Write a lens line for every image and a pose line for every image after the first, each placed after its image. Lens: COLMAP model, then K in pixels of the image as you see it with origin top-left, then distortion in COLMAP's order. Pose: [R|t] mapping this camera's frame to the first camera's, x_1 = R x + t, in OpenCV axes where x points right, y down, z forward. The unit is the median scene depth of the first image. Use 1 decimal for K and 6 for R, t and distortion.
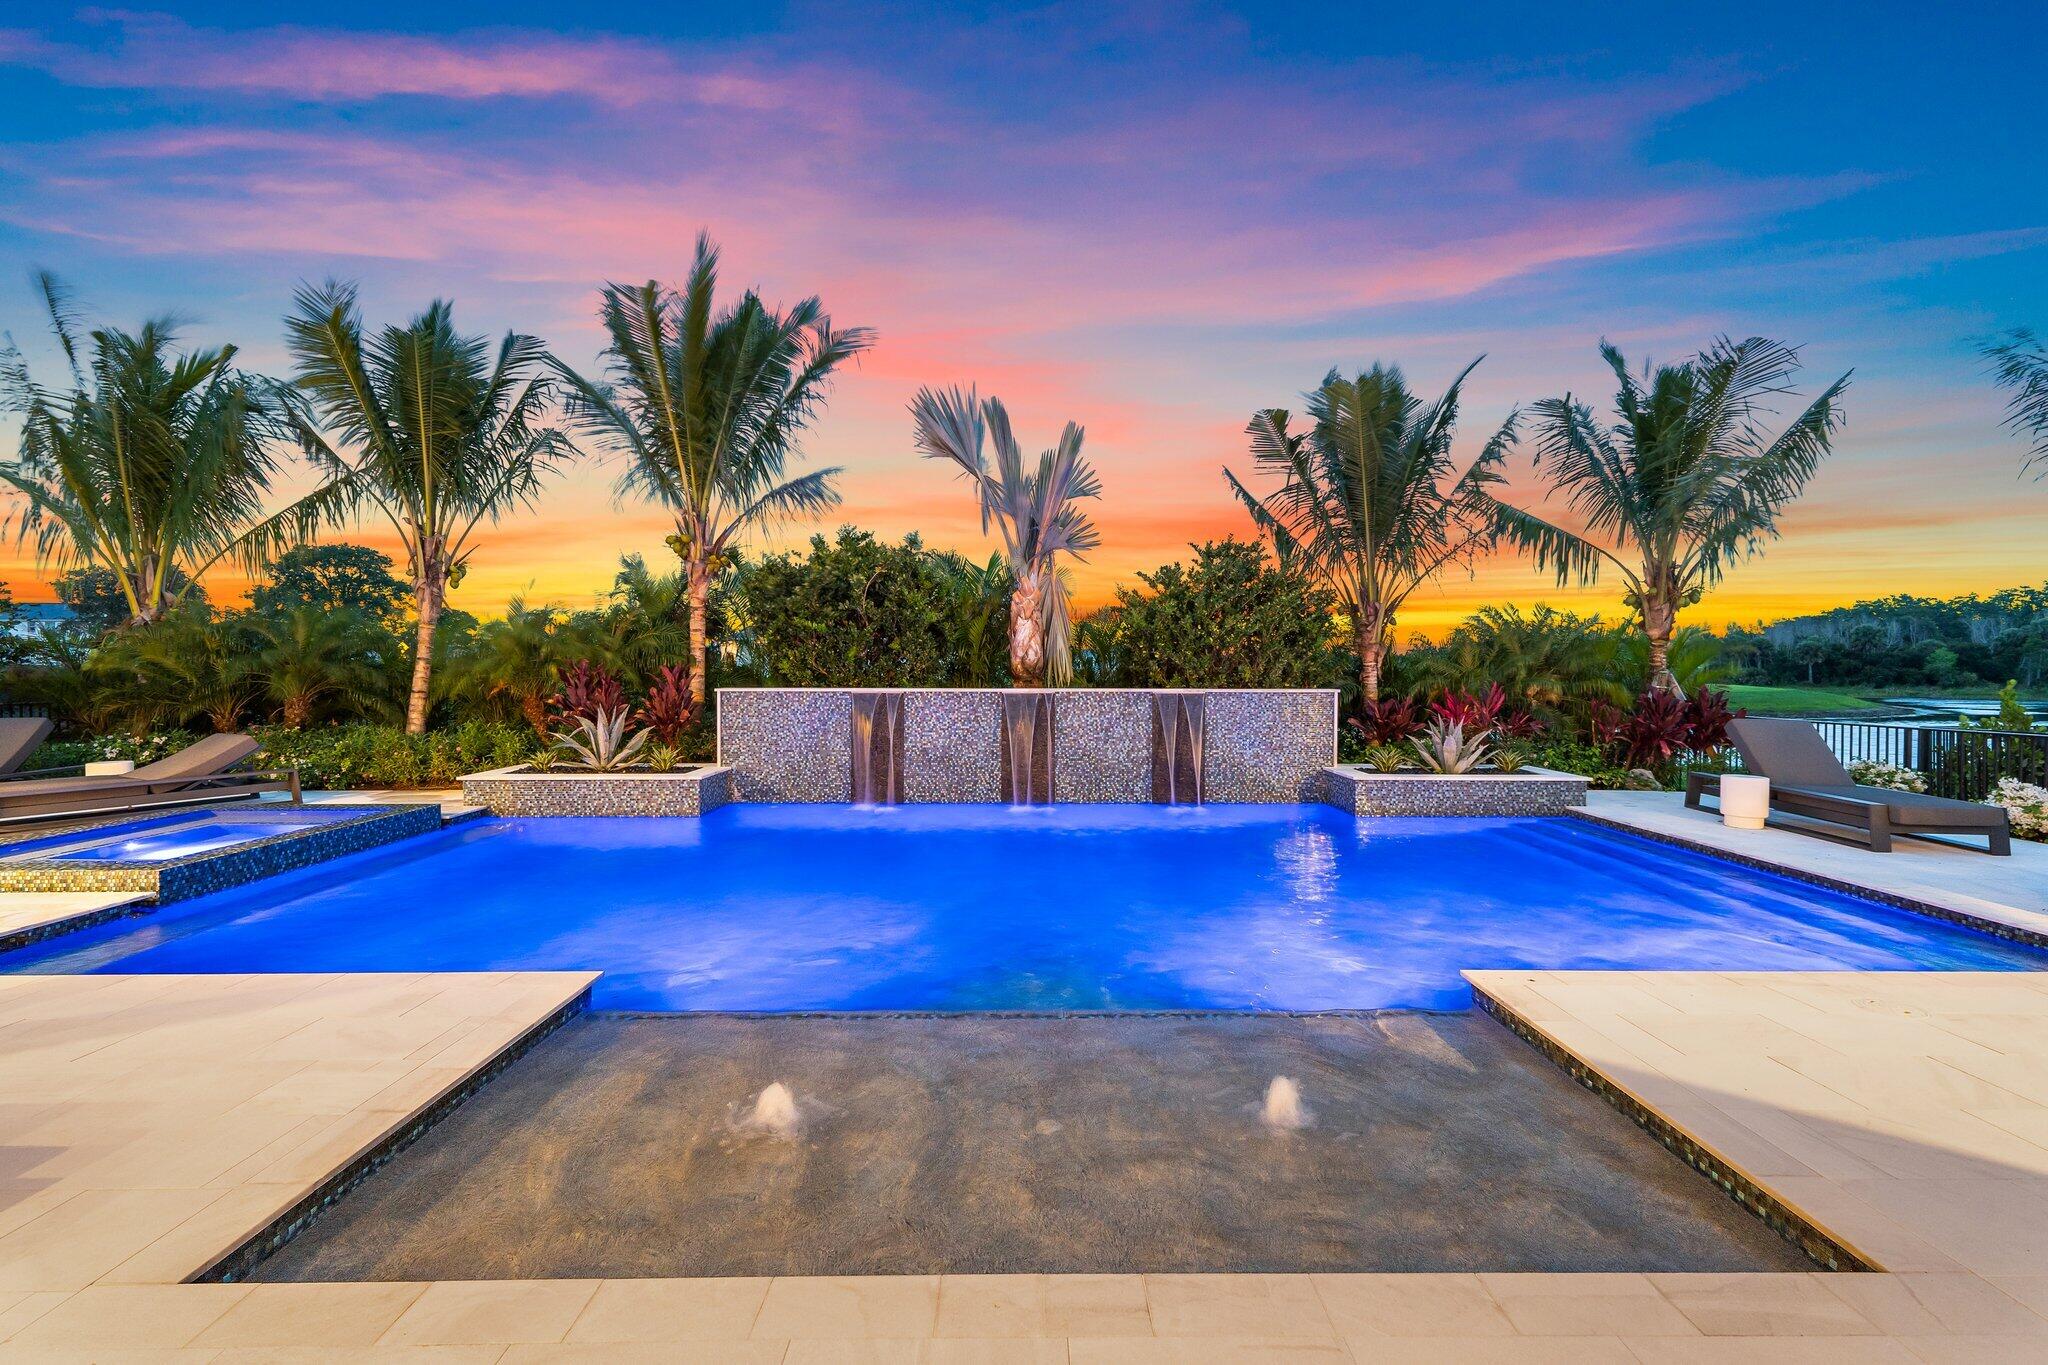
lens RADIAL K [[875.8, 0, 1024.0], [0, 875.8, 682.5], [0, 0, 1]] dist [-0.001378, 0.000275]
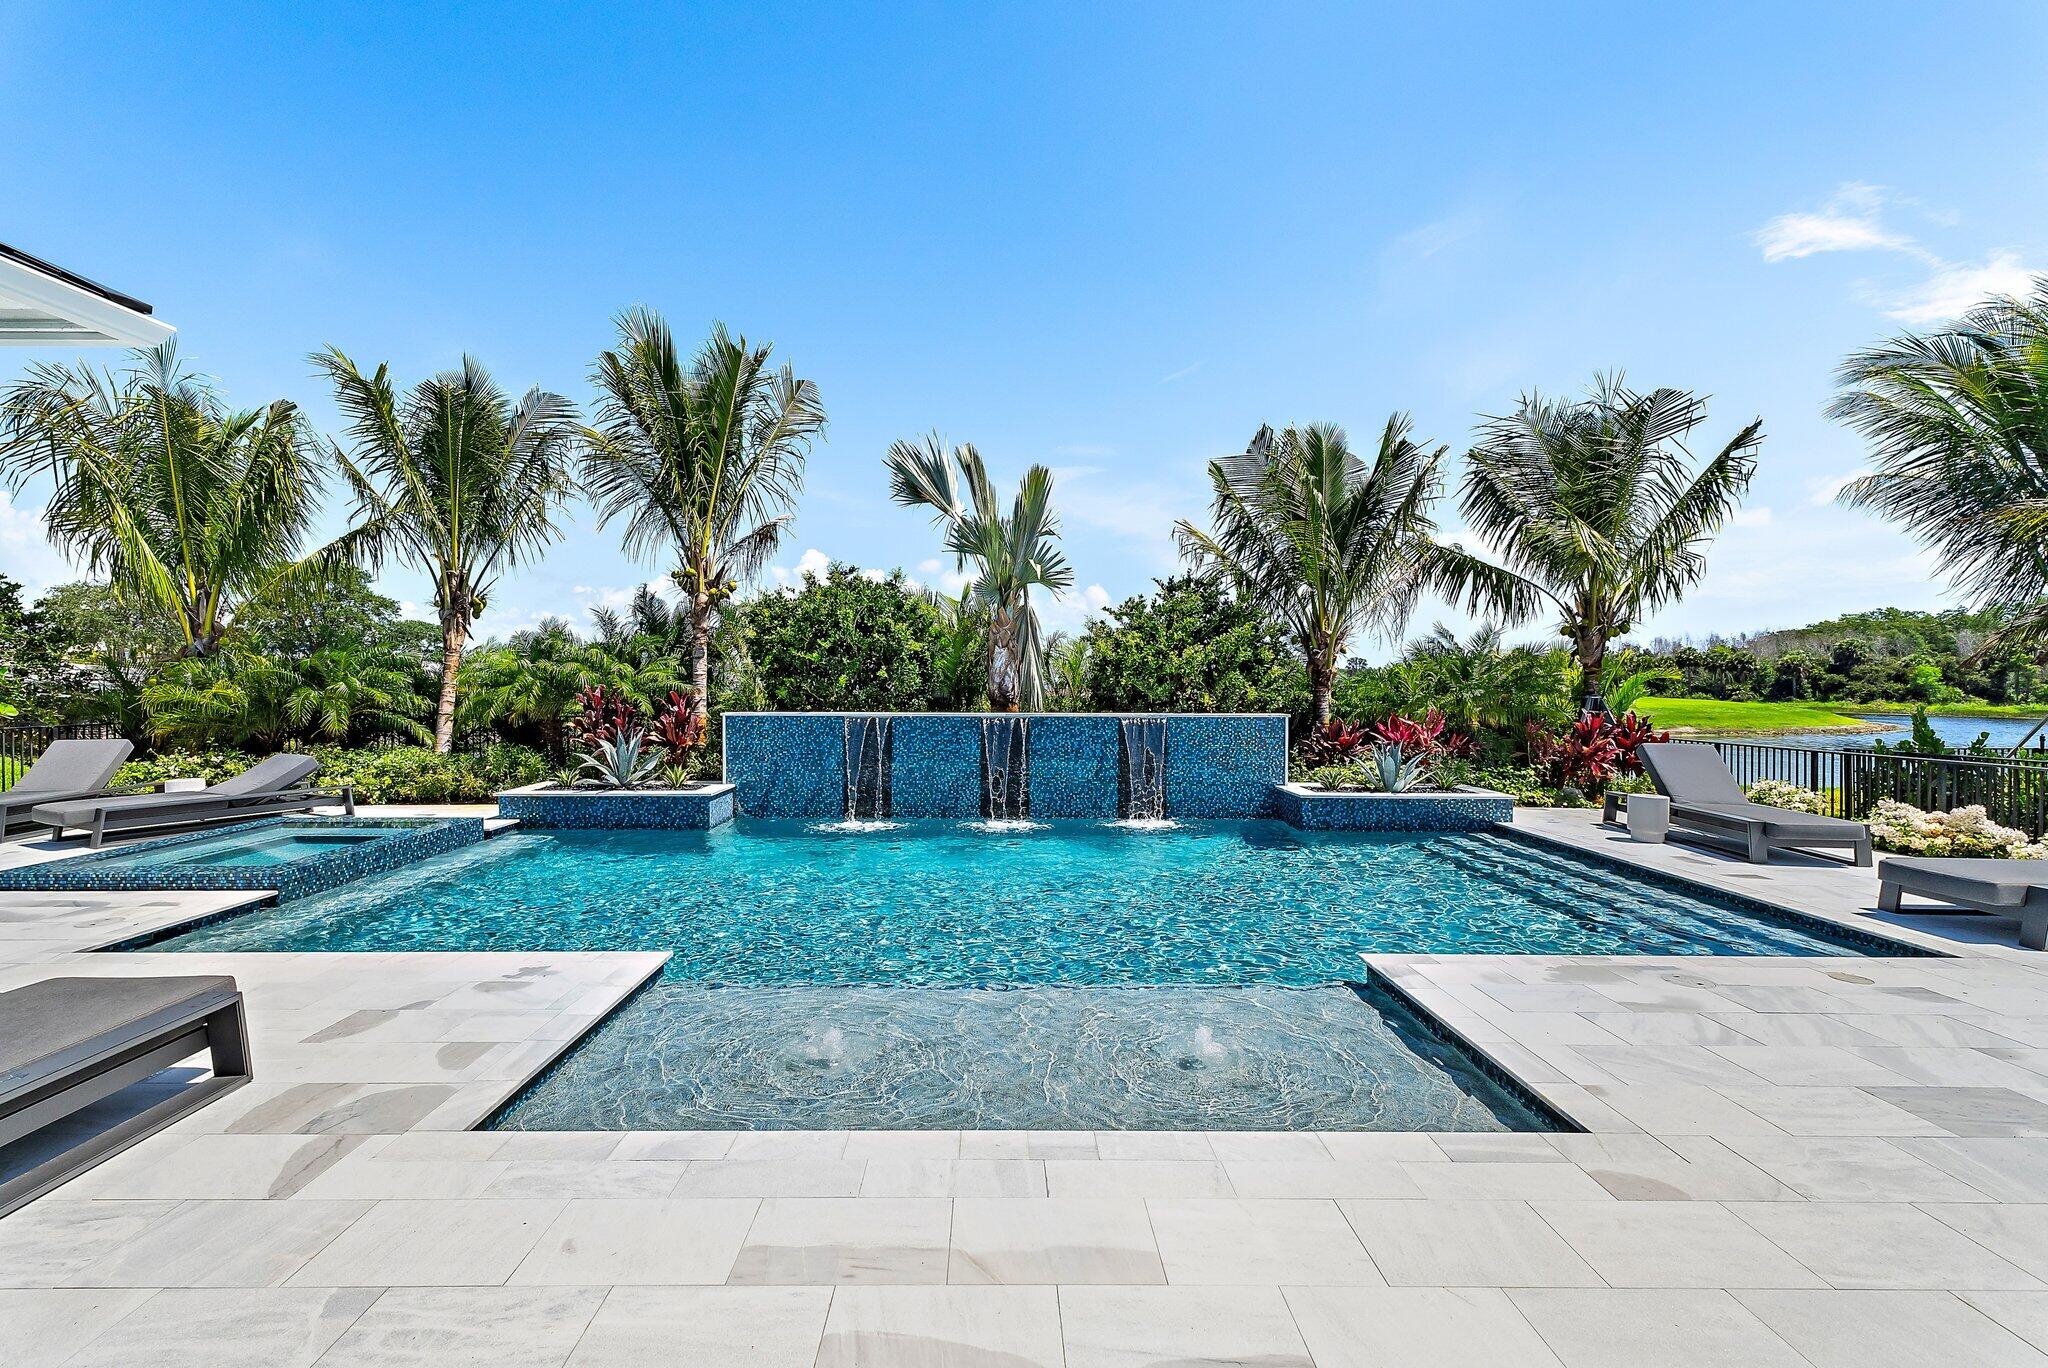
lens RADIAL K [[897.9, 0, 956.9], [0, 897.9, 679.4], [0, 0, 1]] dist [-0.001239, -0.000310]
pose [[0.999117, -0.003790, -0.041834, -0.006908], [0.003127, 0.999868, -0.015915, -0.016696], [0.041889, 0.015770, 0.998998, -0.118163]]
